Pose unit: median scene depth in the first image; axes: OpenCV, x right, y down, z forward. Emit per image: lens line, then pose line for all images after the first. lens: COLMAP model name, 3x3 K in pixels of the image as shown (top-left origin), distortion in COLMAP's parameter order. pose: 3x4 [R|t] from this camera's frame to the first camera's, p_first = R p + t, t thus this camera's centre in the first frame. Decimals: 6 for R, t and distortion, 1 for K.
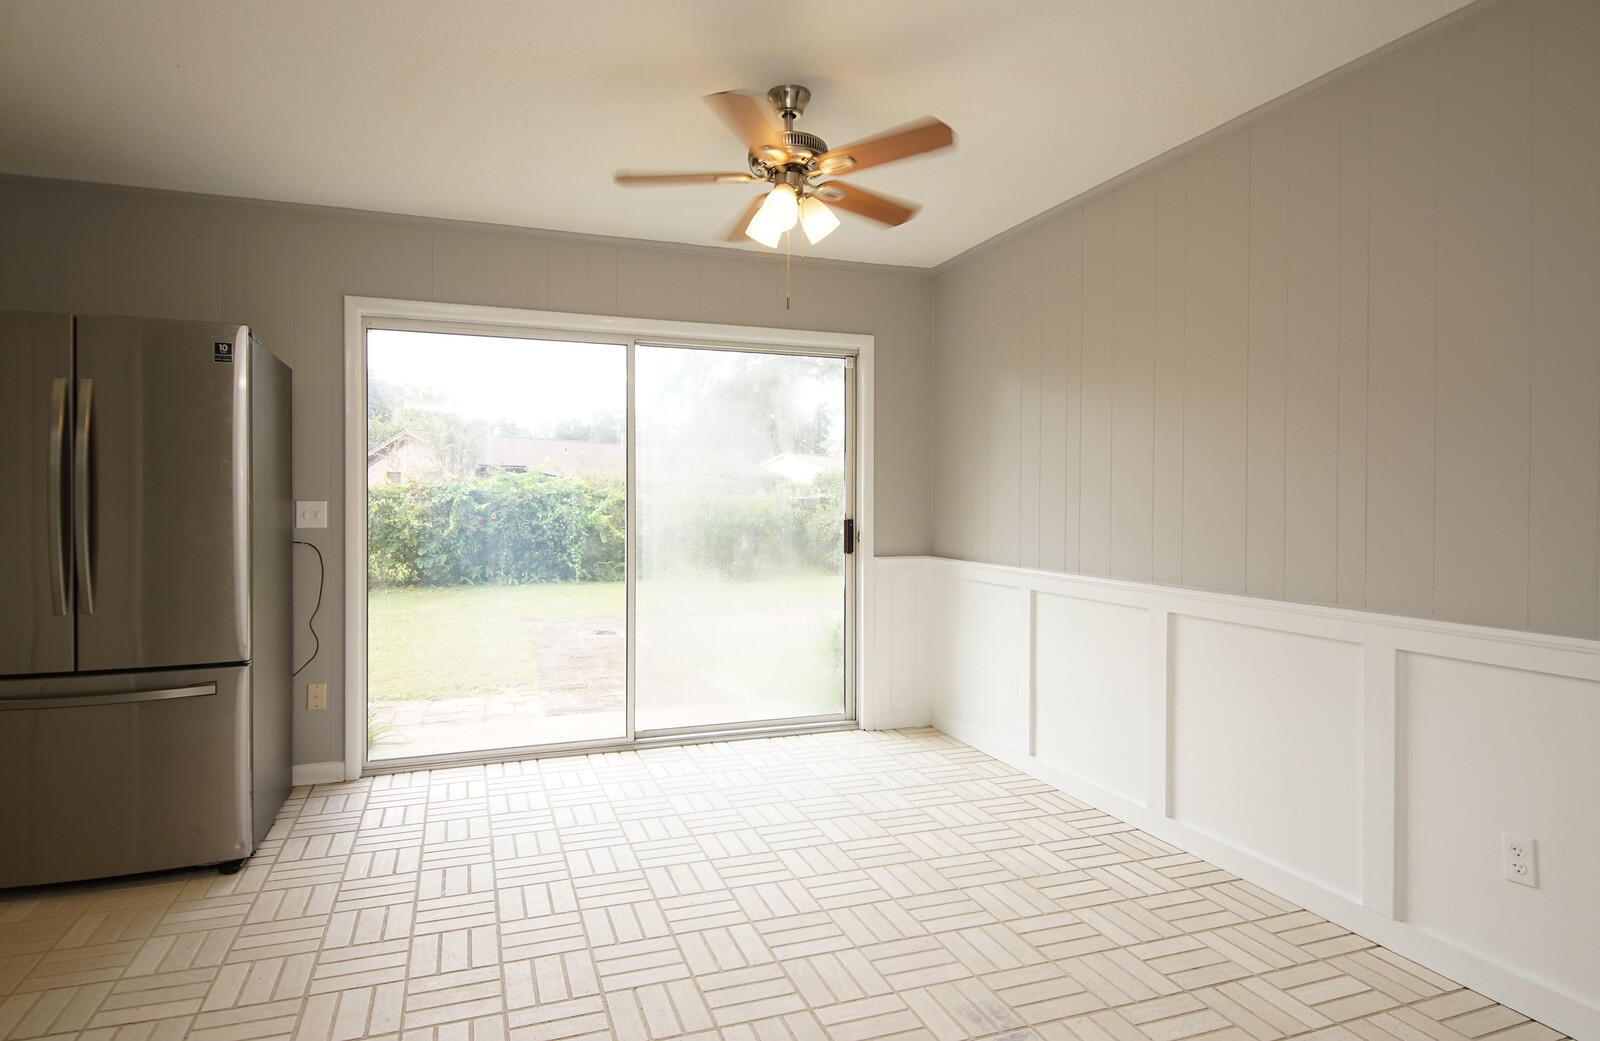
lens RADIAL K [[874.9, 0, 764.0], [0, 874.9, 508.7], [0, 0, 1]] dist [0.035312, -0.038068]
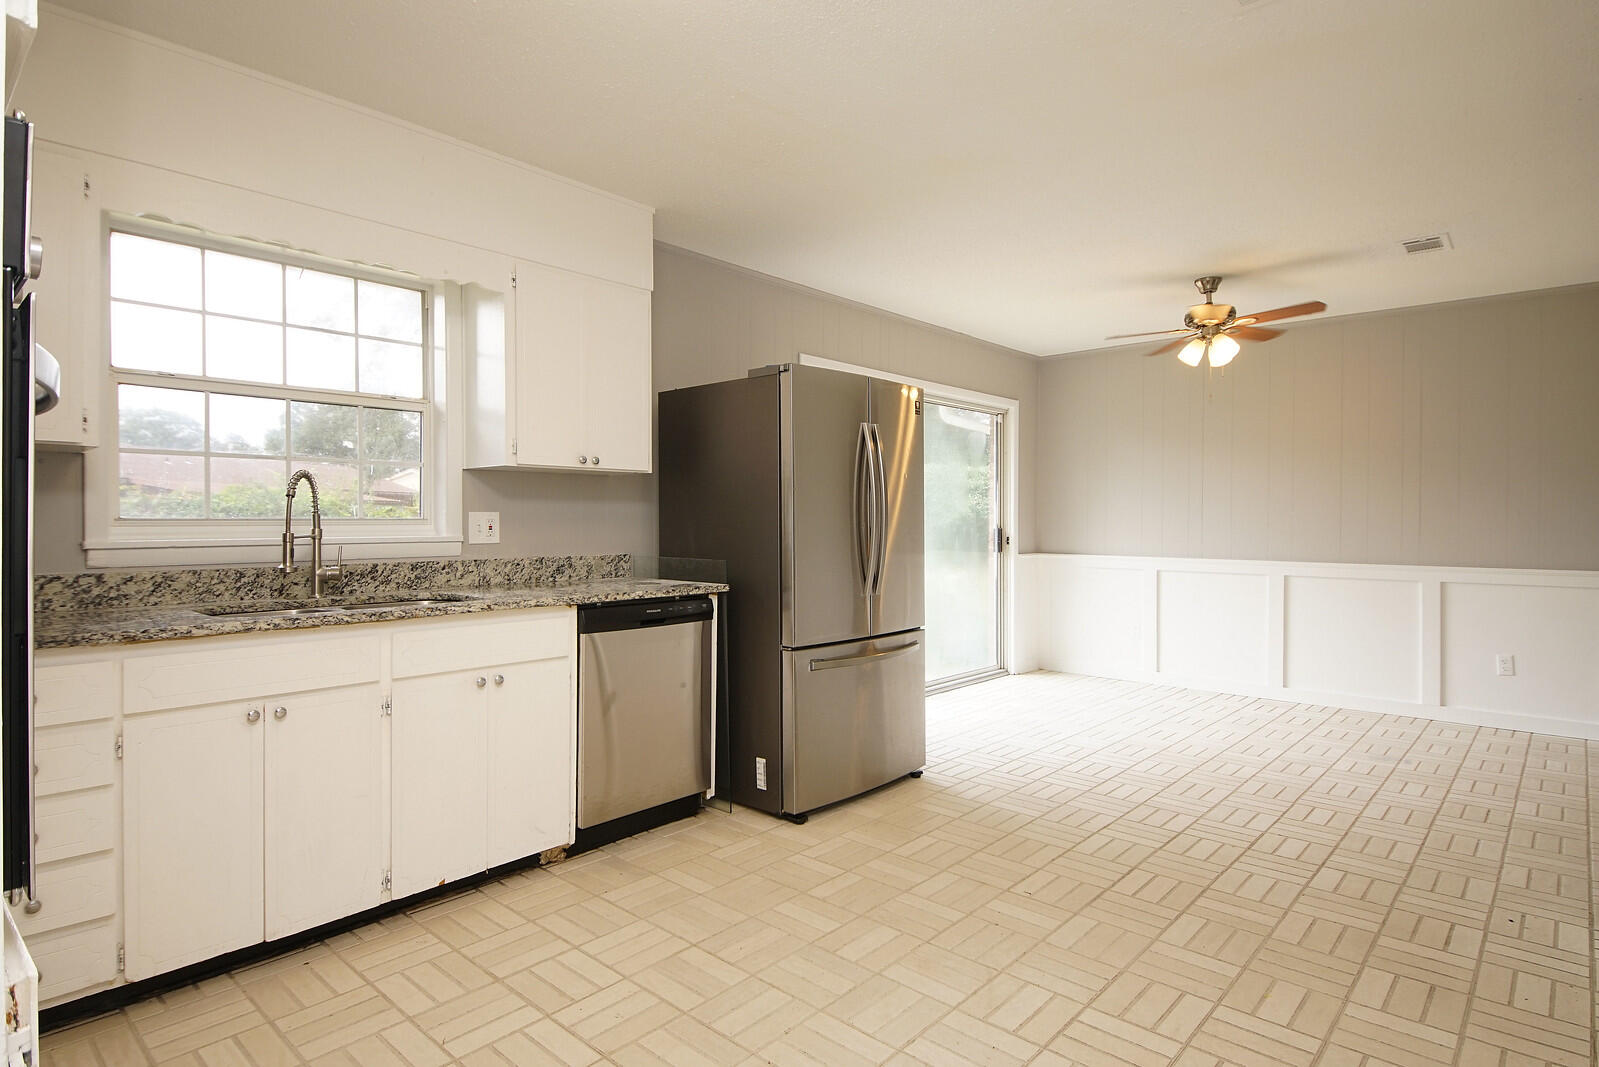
lens RADIAL K [[857.1, 0, 780.3], [0, 857.1, 525.2], [0, 0, 1]] dist [0.040080, -0.038821]
pose [[0.883513, -0.002650, 0.468399, -1.162514], [0.003381, 0.999994, -0.000719, 0.009191], [-0.468394, 0.002219, 0.883517, -0.089984]]
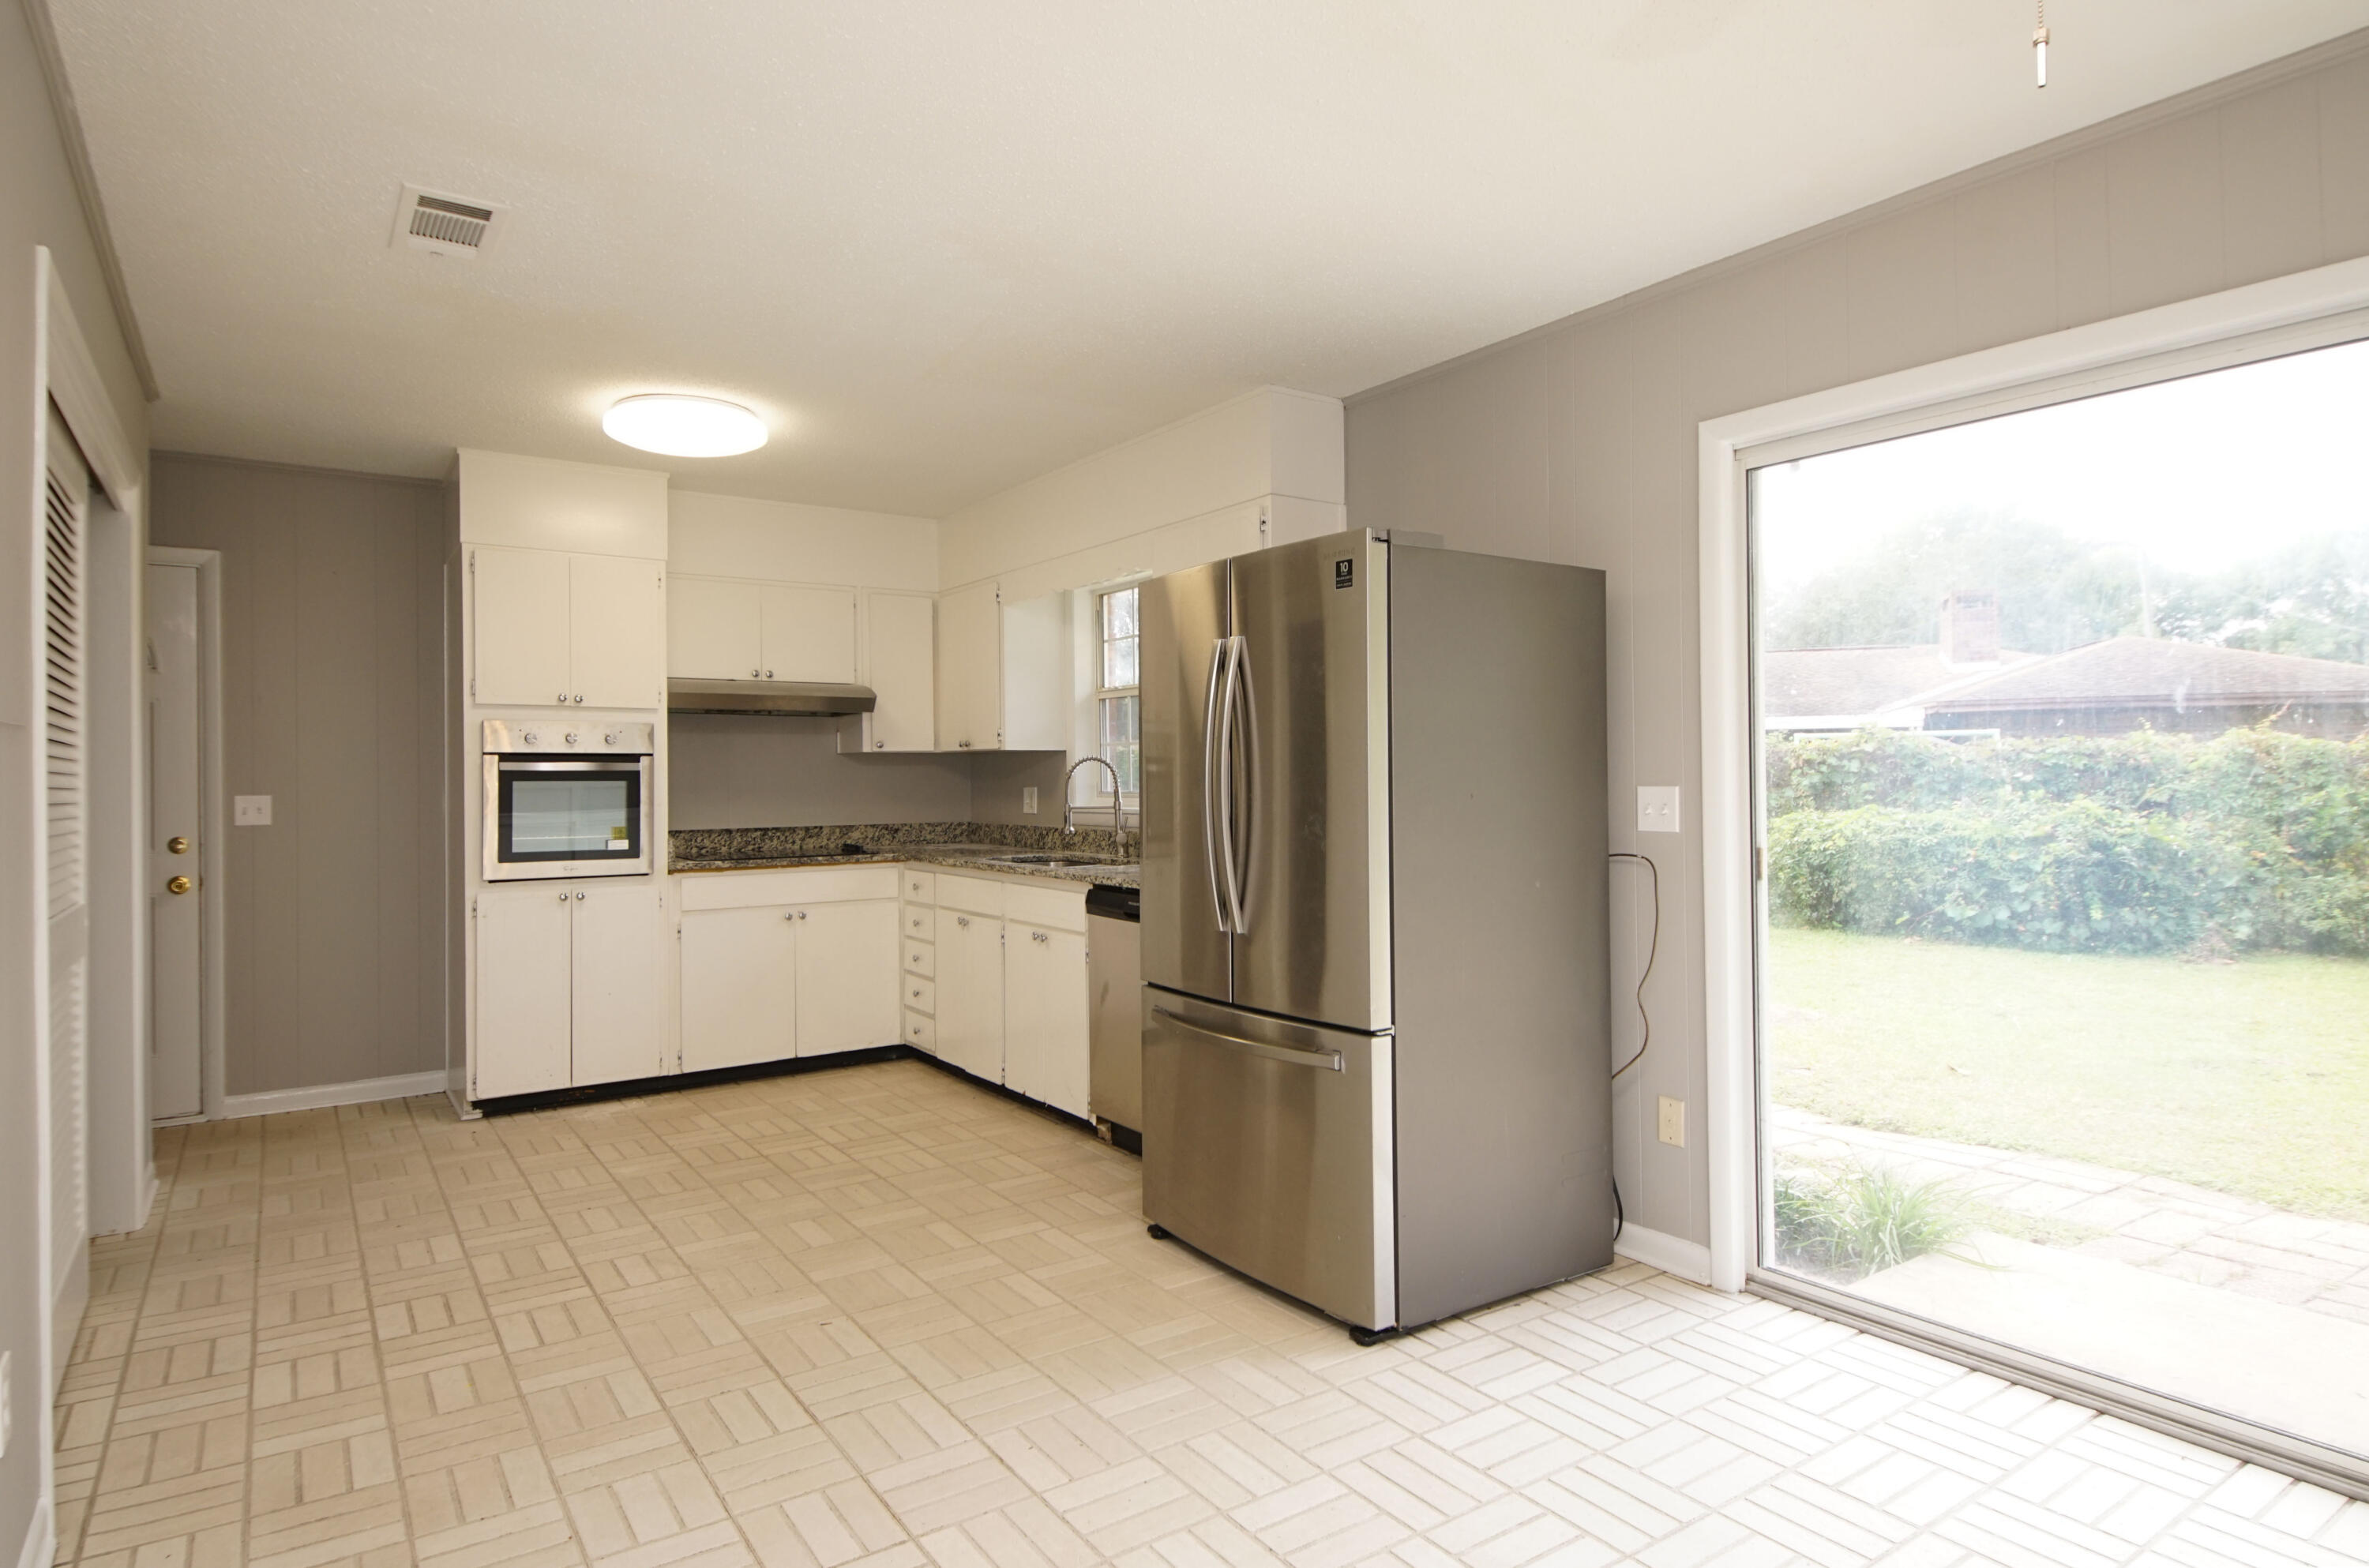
lens RADIAL K [[1299.3, 0, 1157.3], [0, 1299.3, 768.4], [0, 0, 1]] dist [0.026352, -0.028961]
pose [[0.250894, -0.008316, -0.967979, 0.260183], [0.000737, 0.999964, -0.008399, -0.014299], [0.968014, 0.001394, 0.250891, 0.481014]]
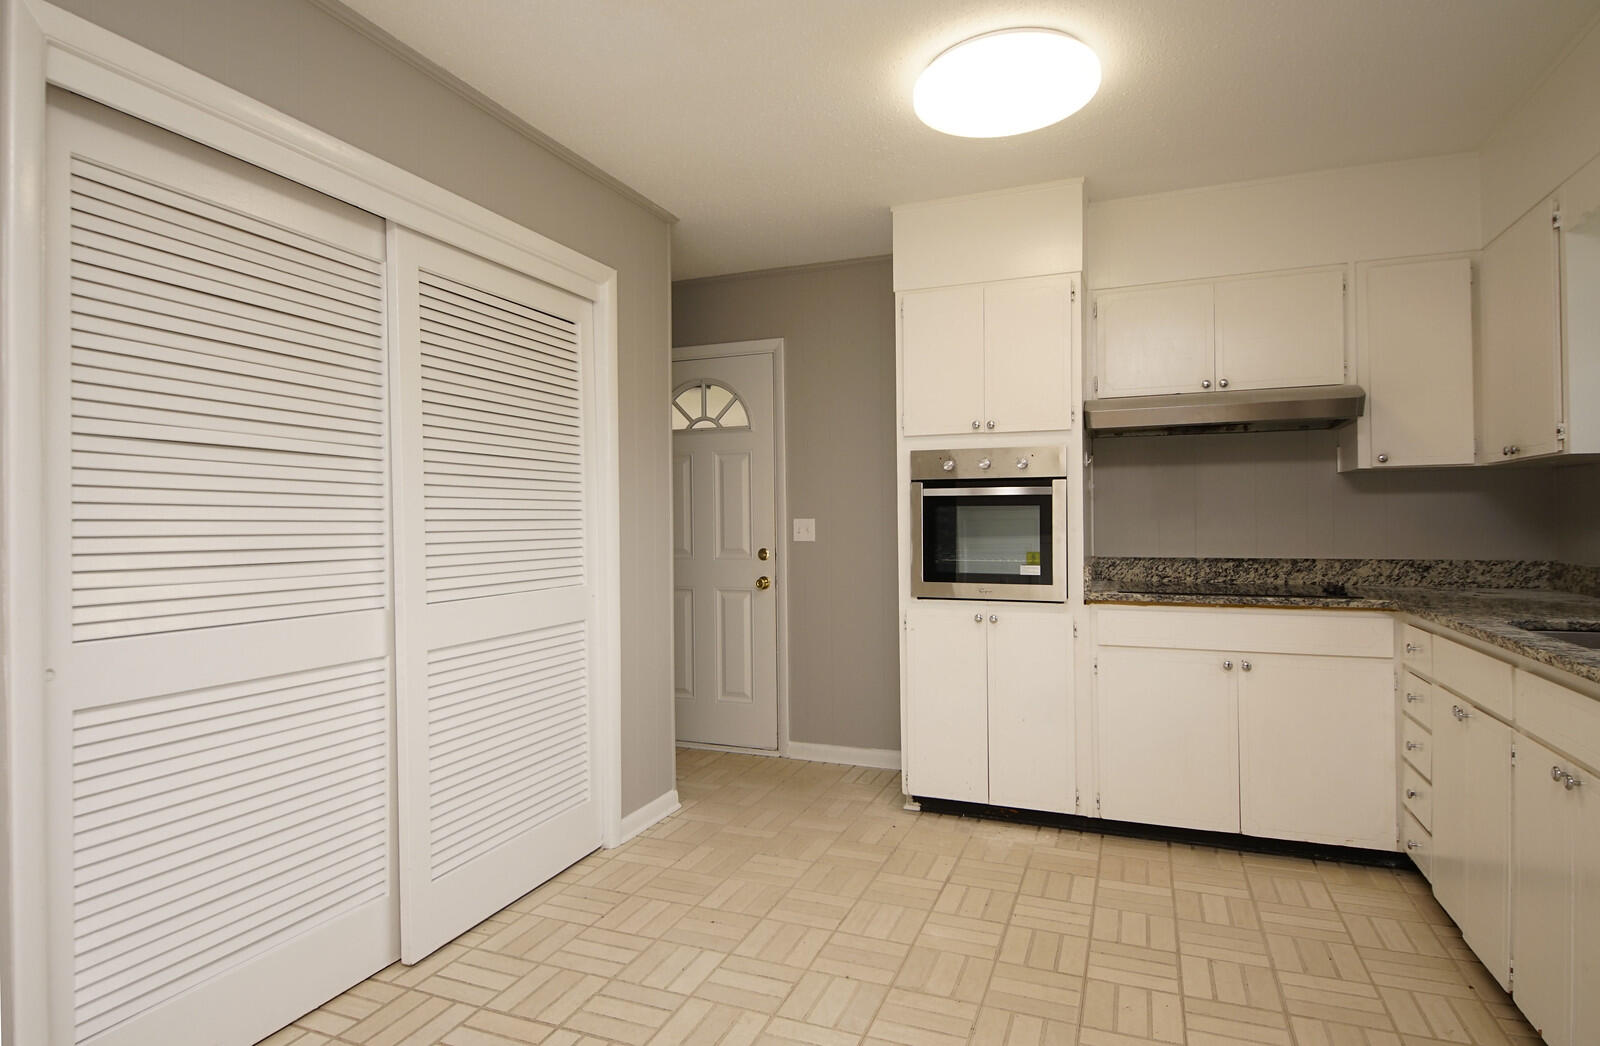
lens RADIAL K [[869.8, 0, 777.7], [0, 869.8, 520.0], [0, 0, 1]] dist [0.035632, -0.036882]
pose [[-0.666815, 0.005312, -0.745205, -0.383338], [0.001807, 0.999983, 0.005512, -0.003017], [0.745221, 0.002328, -0.666813, 0.690525]]
